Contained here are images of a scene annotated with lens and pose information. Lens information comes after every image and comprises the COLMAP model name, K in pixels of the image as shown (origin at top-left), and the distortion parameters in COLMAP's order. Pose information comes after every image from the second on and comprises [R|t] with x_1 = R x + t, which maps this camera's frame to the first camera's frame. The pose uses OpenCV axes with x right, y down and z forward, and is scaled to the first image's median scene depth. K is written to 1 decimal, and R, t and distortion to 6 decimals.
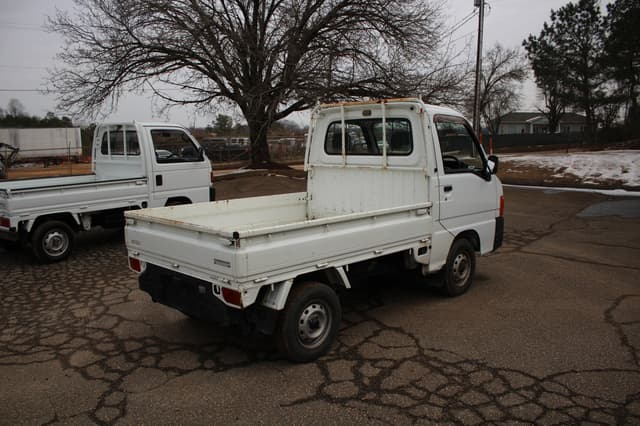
lens RADIAL K [[532.7, 0, 317.8], [0, 532.7, 225.8], [0, 0, 1]] dist [-0.168517, 0.147756]
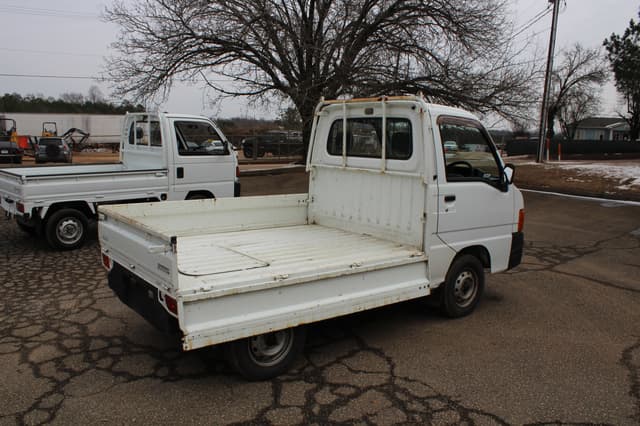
lens RADIAL K [[536.2, 0, 317.8], [0, 536.2, 229.7], [0, 0, 1]] dist [-0.172803, 0.154417]
pose [[0.990948, 0.058804, -0.120686, 0.125433], [-0.057141, 0.998218, 0.017194, -0.019006], [0.121482, -0.010142, 0.992542, 0.069118]]
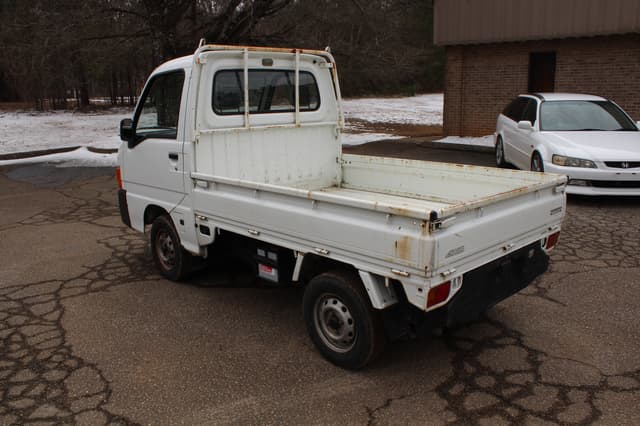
lens RADIAL K [[532.7, 0, 317.8], [0, 532.7, 225.8], [0, 0, 1]] dist [-0.168517, 0.147756]
pose [[0.033050, -0.222427, 0.974389, -0.765118], [0.172264, 0.961599, 0.213664, -0.127245], [-0.984496, 0.160790, 0.070097, 0.897009]]
